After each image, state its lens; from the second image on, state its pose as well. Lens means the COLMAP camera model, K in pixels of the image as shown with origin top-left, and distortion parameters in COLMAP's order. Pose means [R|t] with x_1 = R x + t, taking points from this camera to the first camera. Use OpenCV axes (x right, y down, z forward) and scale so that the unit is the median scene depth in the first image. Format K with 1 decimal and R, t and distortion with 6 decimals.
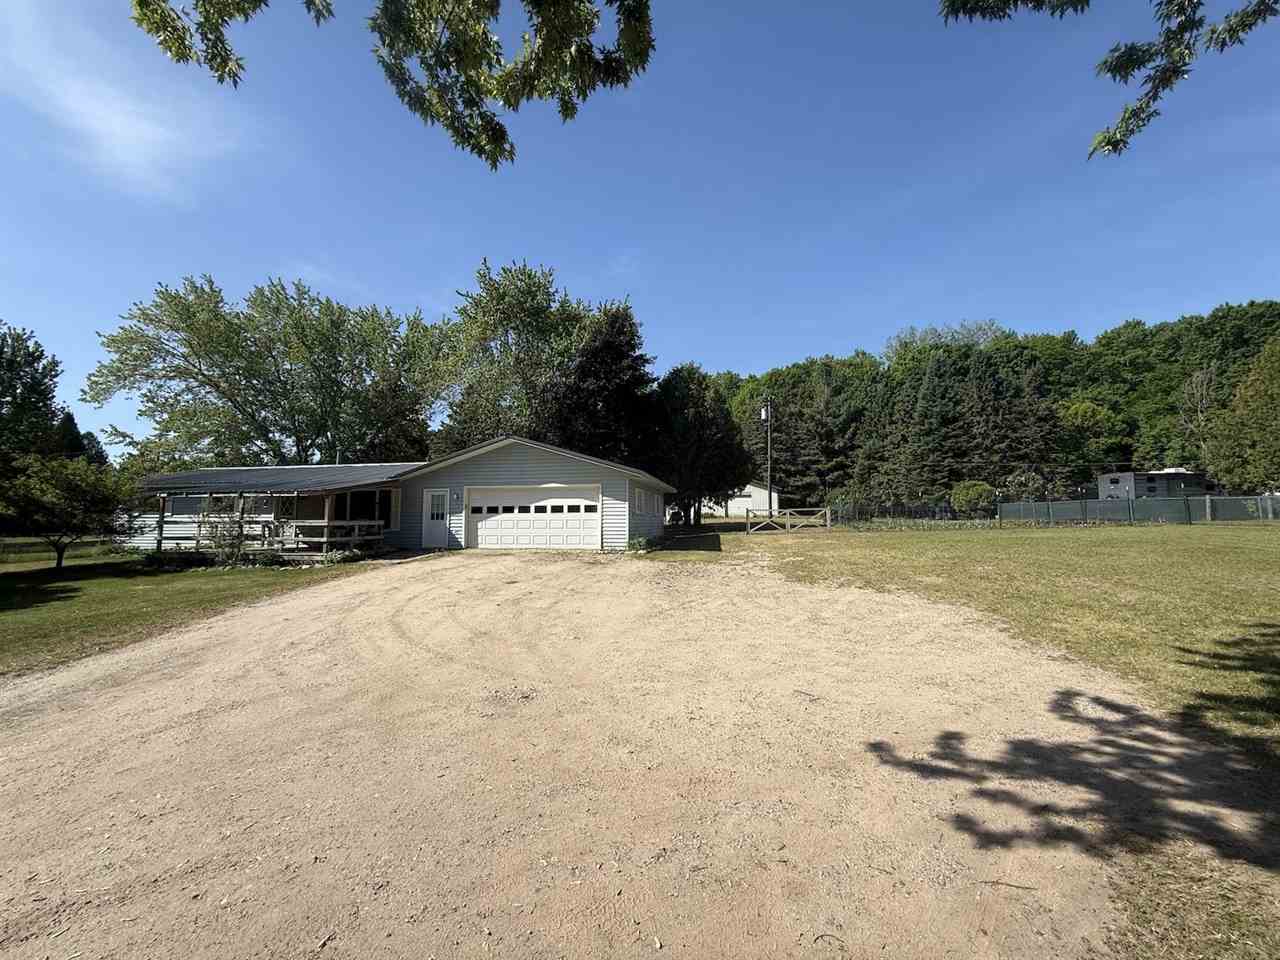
lens RADIAL K [[511.3, 0, 638.7], [0, 511.3, 480.1], [0, 0, 1]] dist [0.003979, -0.000154]
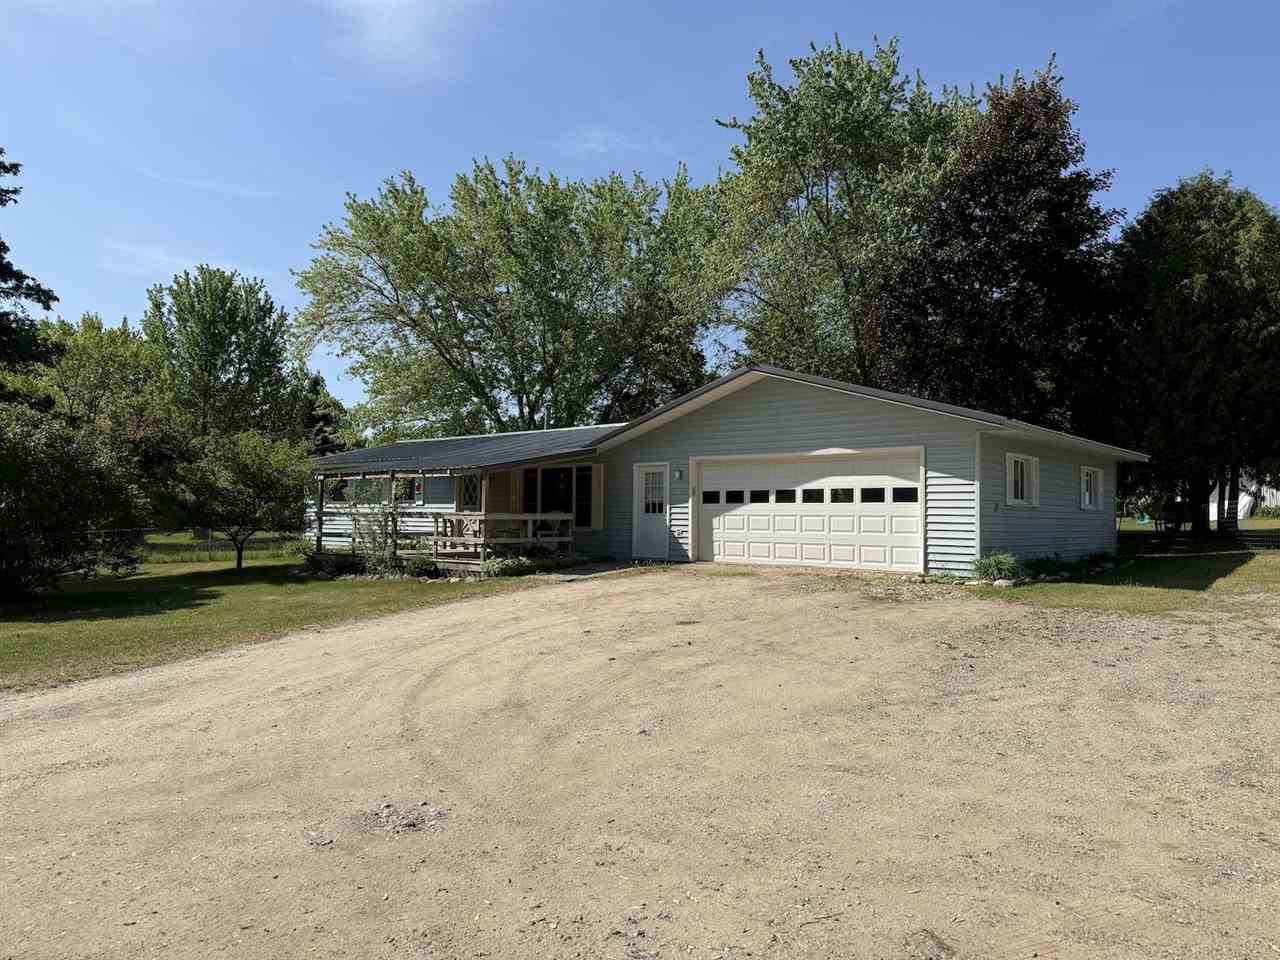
lens RADIAL K [[898.5, 0, 634.5], [0, 898.5, 485.0], [0, 0, 1]] dist [0.090241, -0.118575]
pose [[0.864941, -0.006957, -0.501825, 0.115151], [0.028155, 0.999002, 0.034677, 0.006176], [0.501083, -0.044123, 0.864274, 0.065626]]
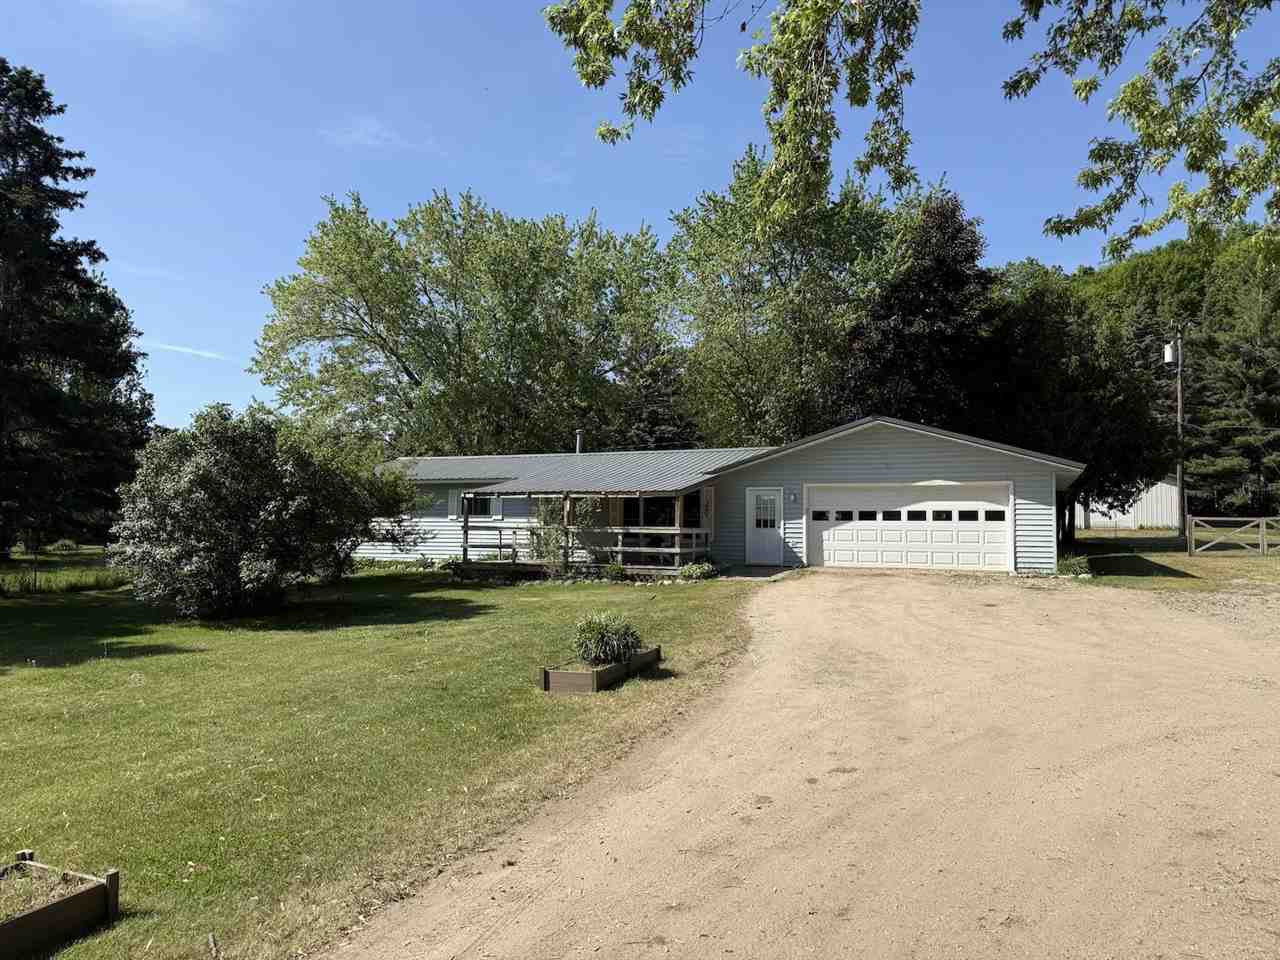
lens RADIAL K [[898.5, 0, 634.5], [0, 898.5, 485.0], [0, 0, 1]] dist [0.090241, -0.118575]
pose [[0.977687, 0.000620, -0.210066, -0.287261], [0.005044, 0.999638, 0.026427, -0.021186], [0.210007, -0.026897, 0.977330, -0.324944]]
